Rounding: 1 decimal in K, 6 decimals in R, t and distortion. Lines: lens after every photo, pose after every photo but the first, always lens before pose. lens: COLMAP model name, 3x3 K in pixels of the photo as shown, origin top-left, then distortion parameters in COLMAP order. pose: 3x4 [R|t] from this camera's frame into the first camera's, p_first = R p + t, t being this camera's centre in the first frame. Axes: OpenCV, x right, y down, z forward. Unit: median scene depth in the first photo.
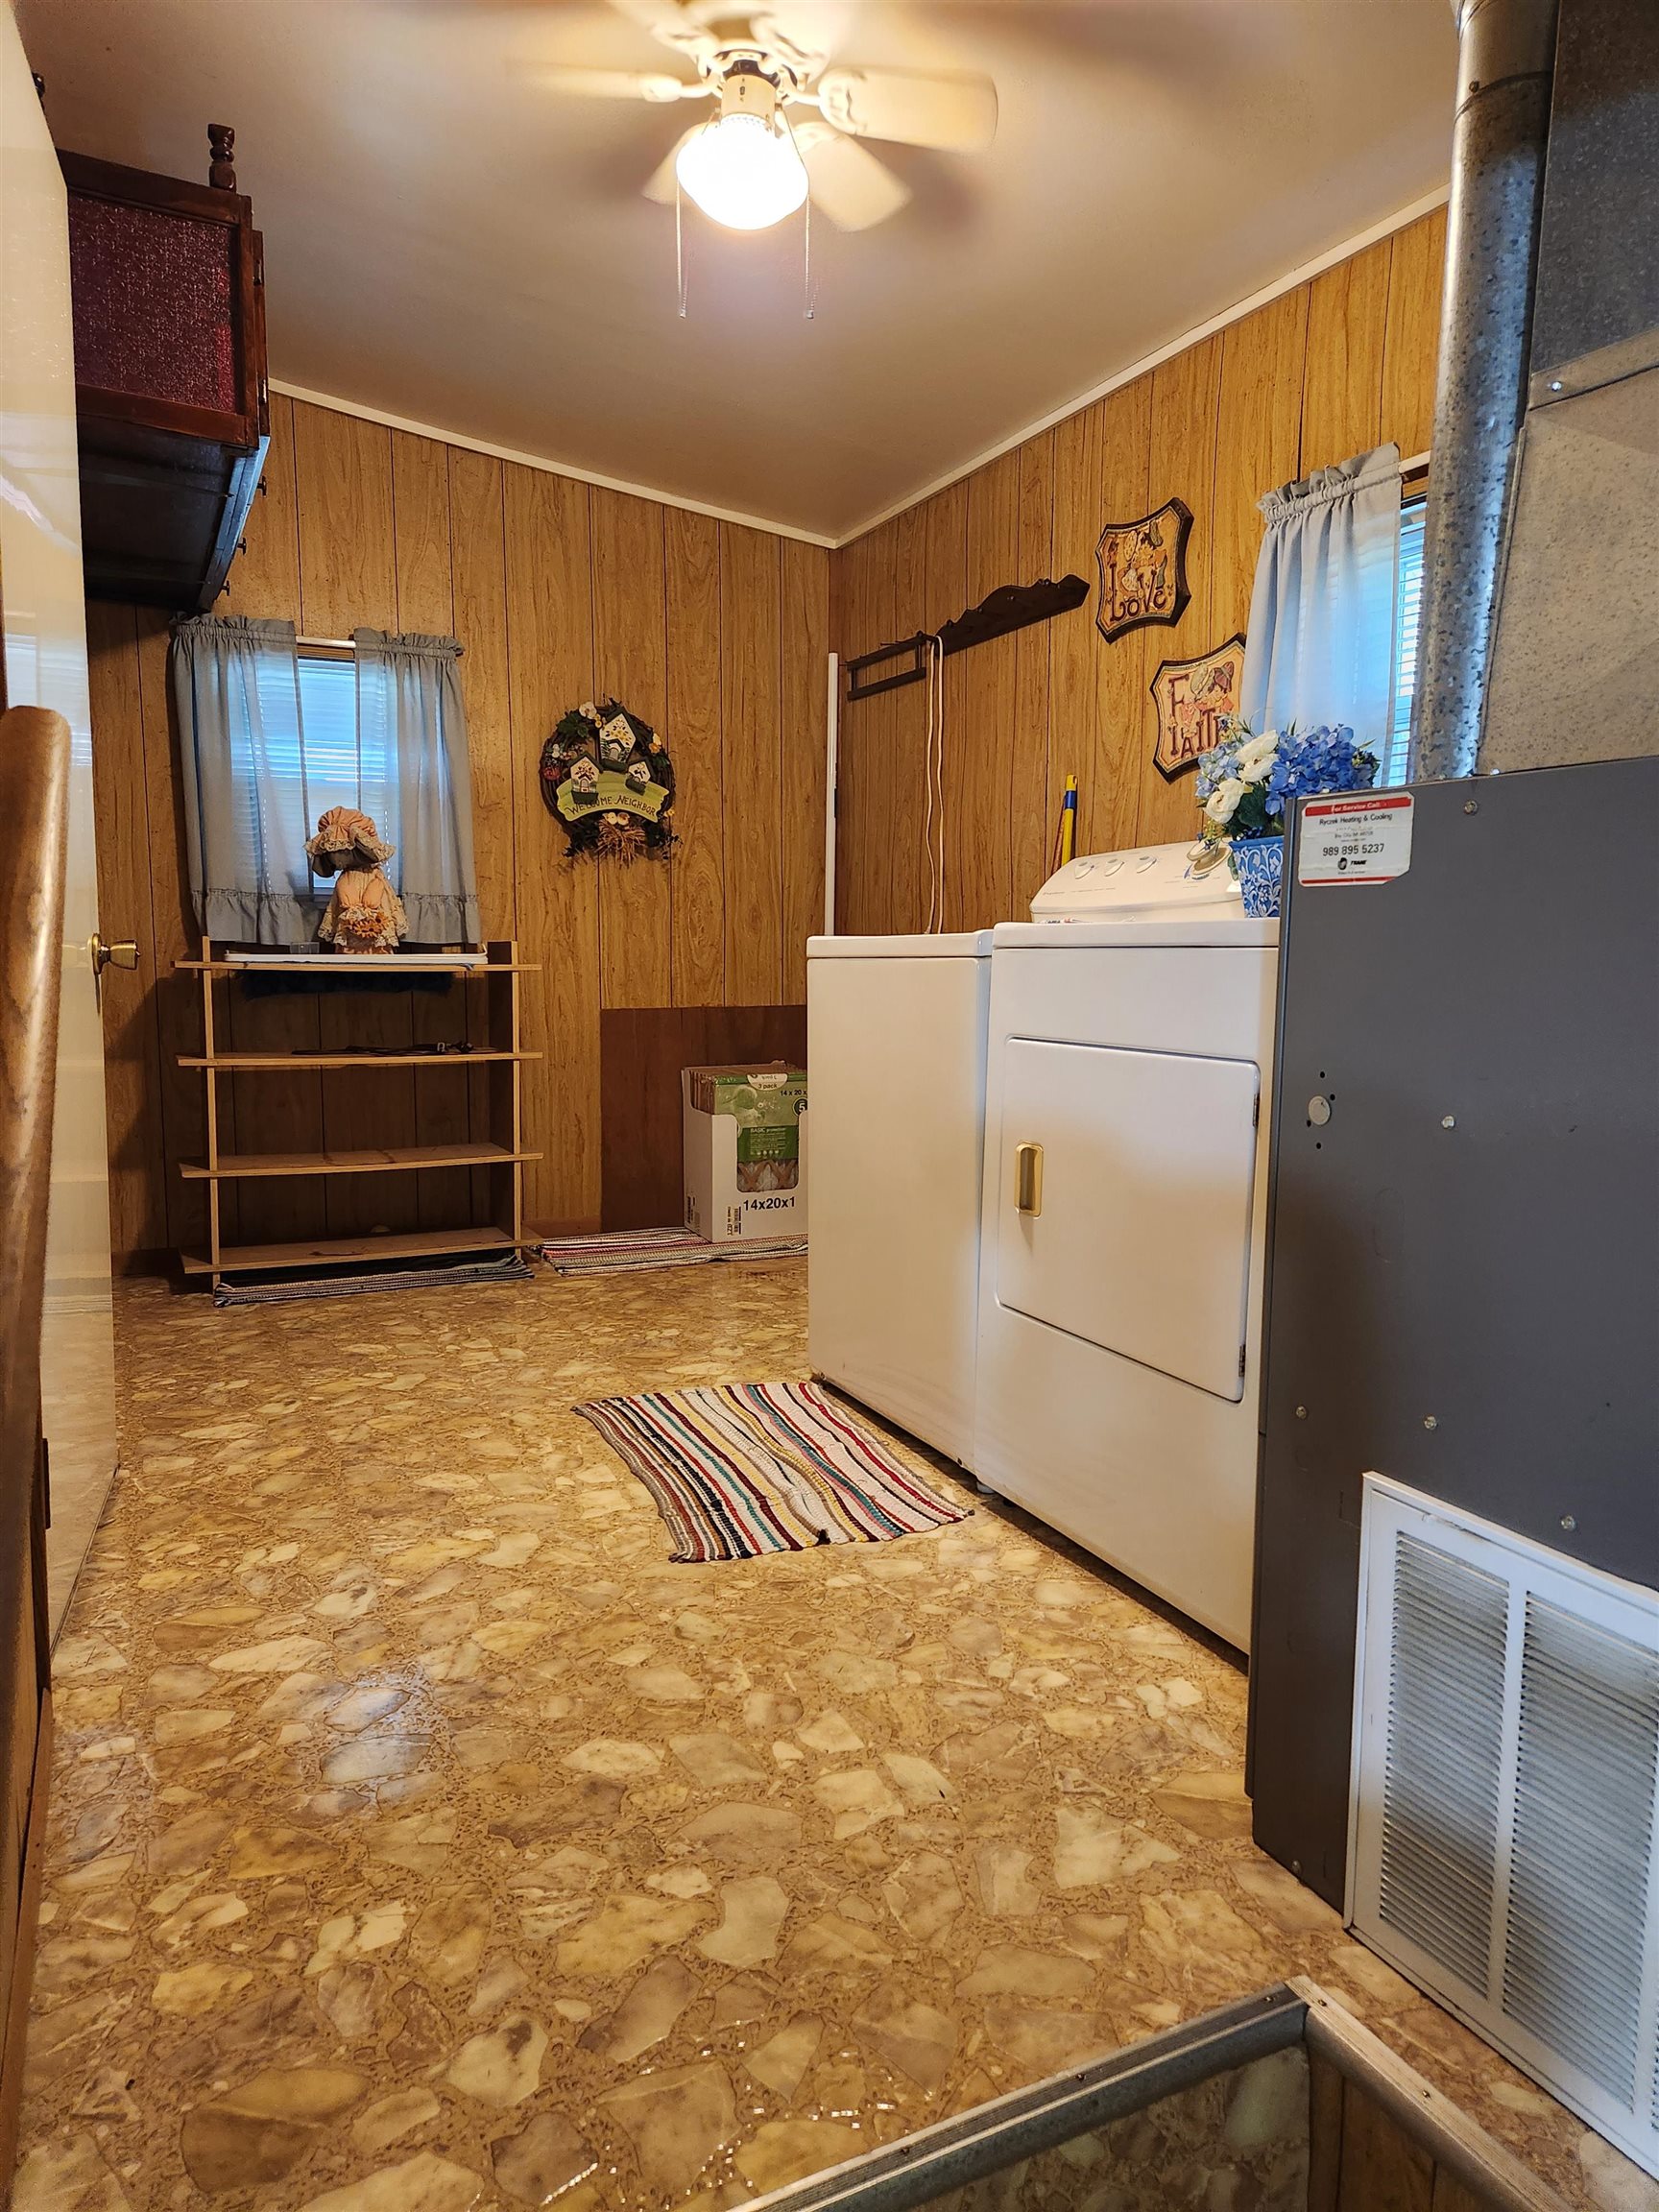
lens RADIAL K [[1485.6, 0, 836.9], [0, 1485.6, 1105.0], [0, 0, 1]] dist [0.084047, -0.065941]
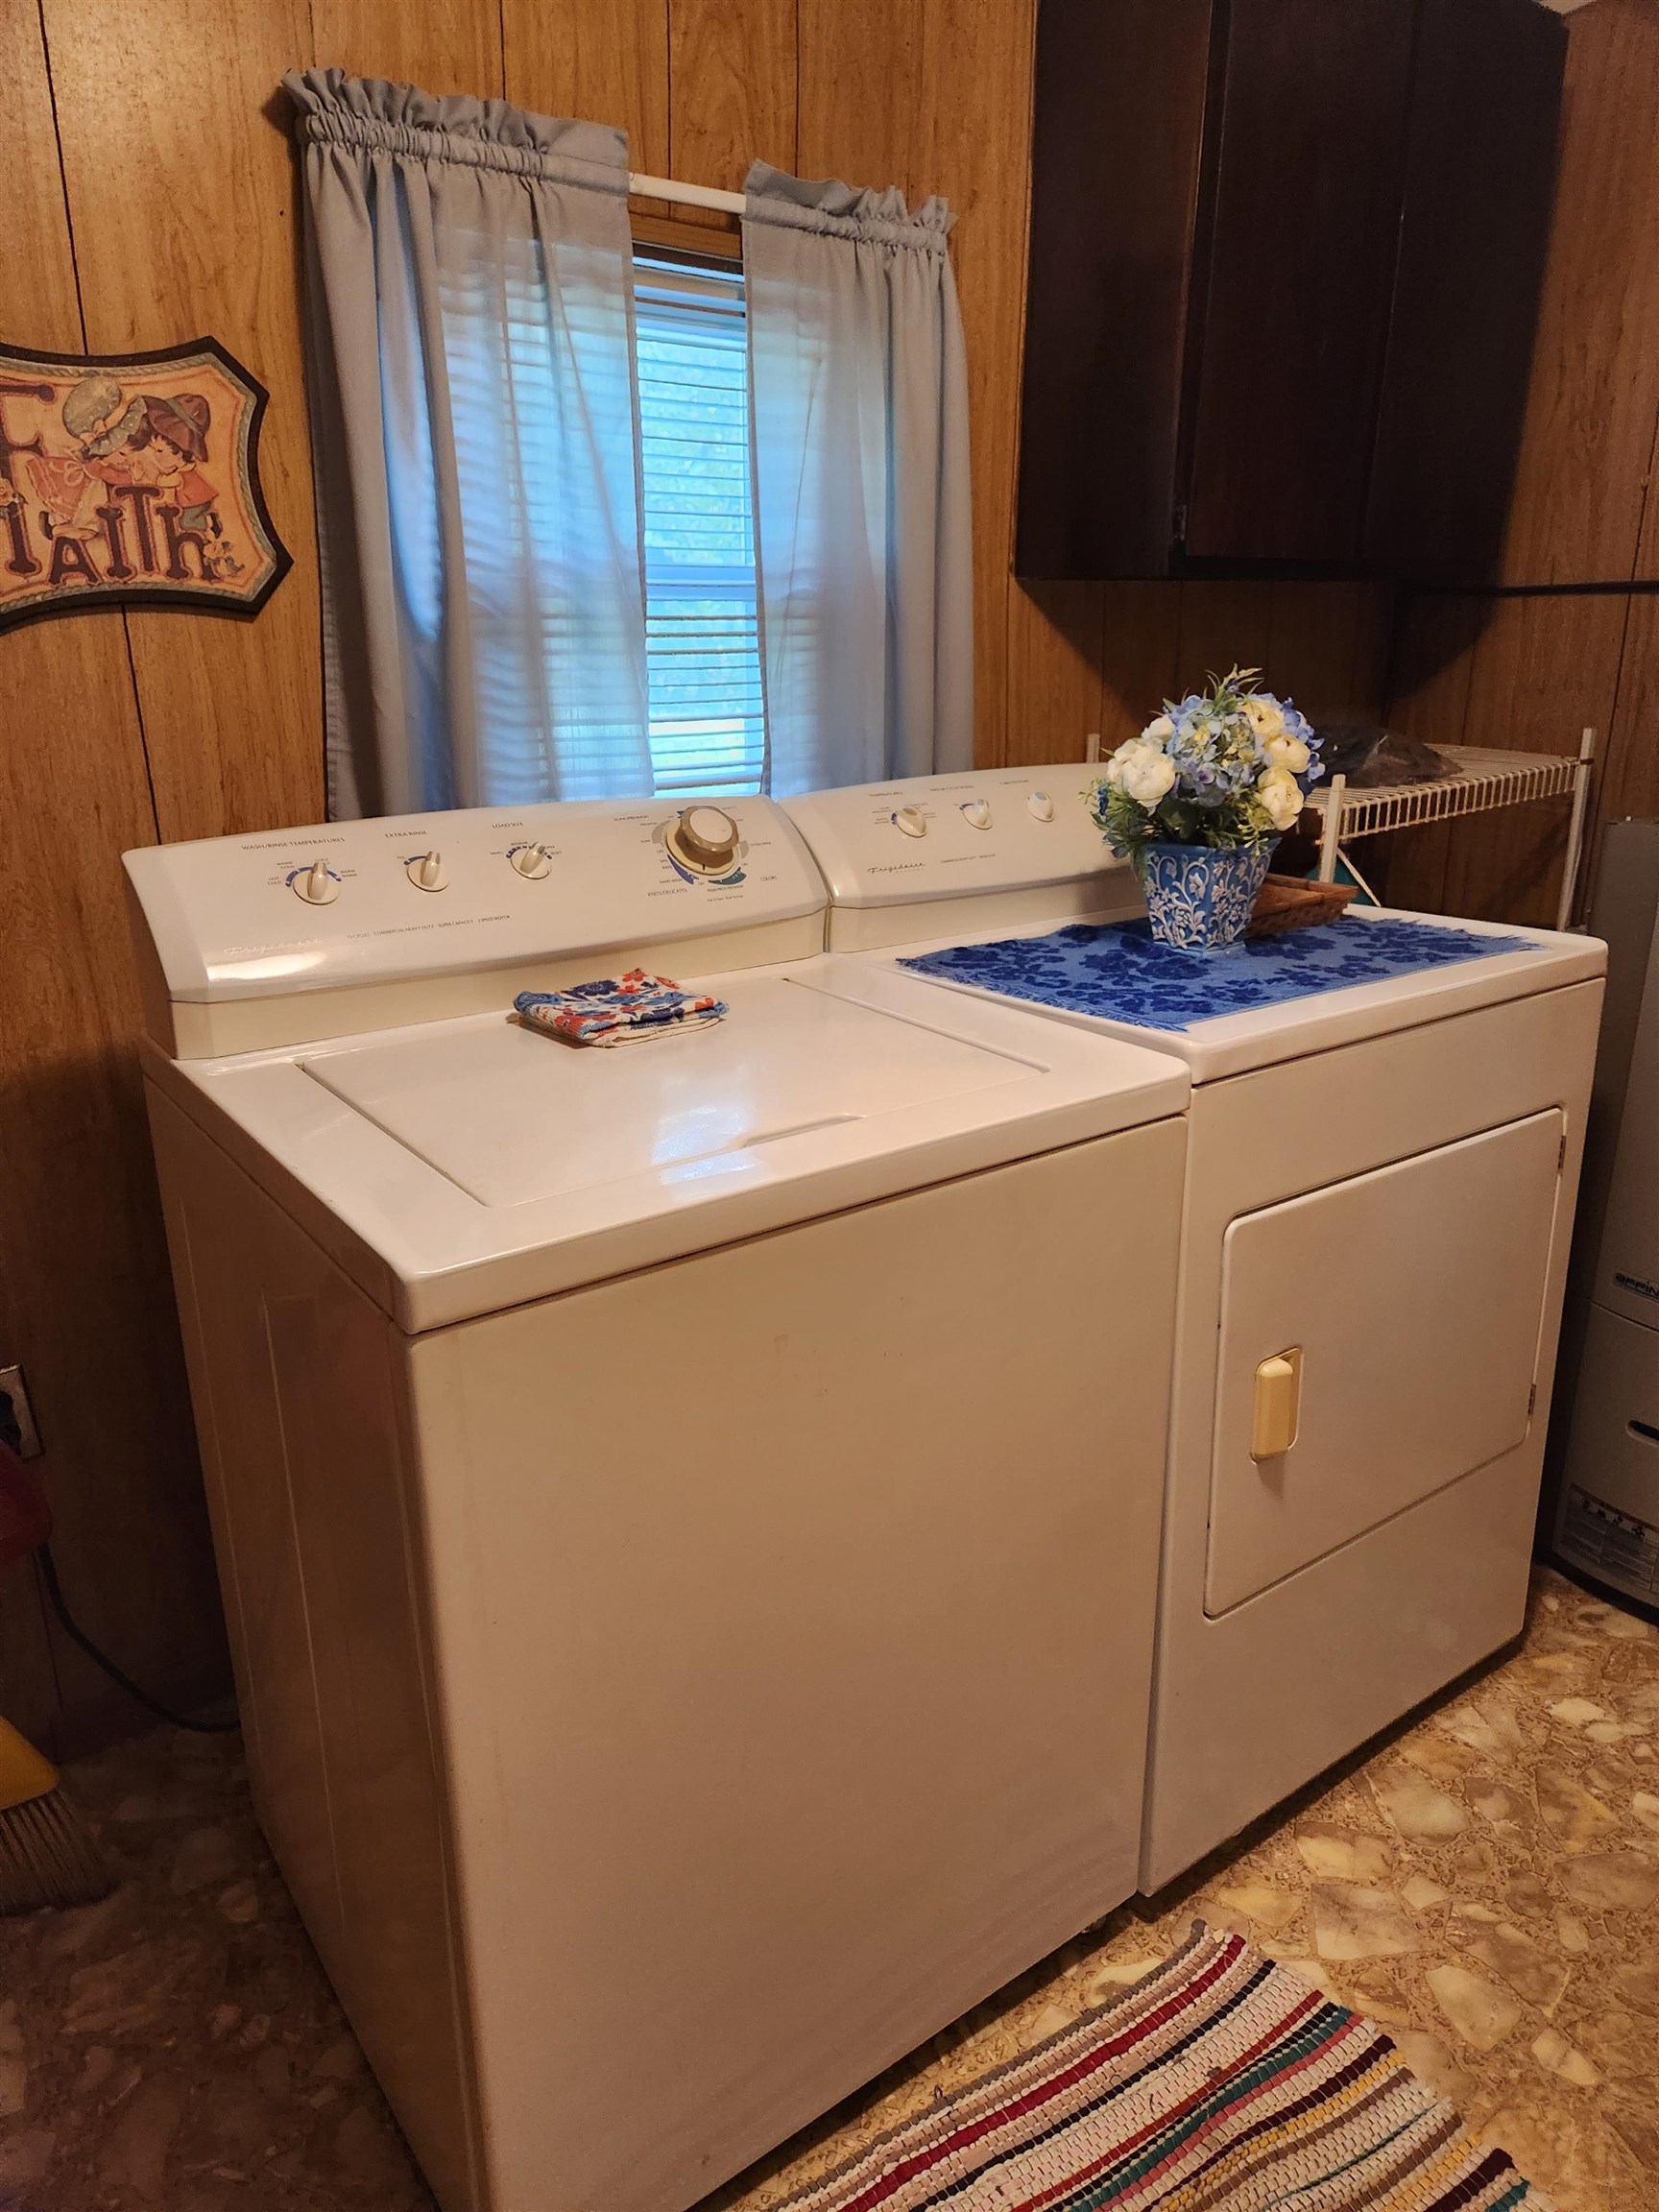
lens RADIAL K [[1485.6, 0, 841.2], [0, 1485.6, 1114.6], [0, 0, 1]] dist [0.084047, -0.065941]
pose [[-0.191305, -0.290604, 0.937524, -0.296851], [0.119058, 0.941243, 0.316050, -0.210394], [-0.974283, 0.172082, -0.145466, 0.918683]]
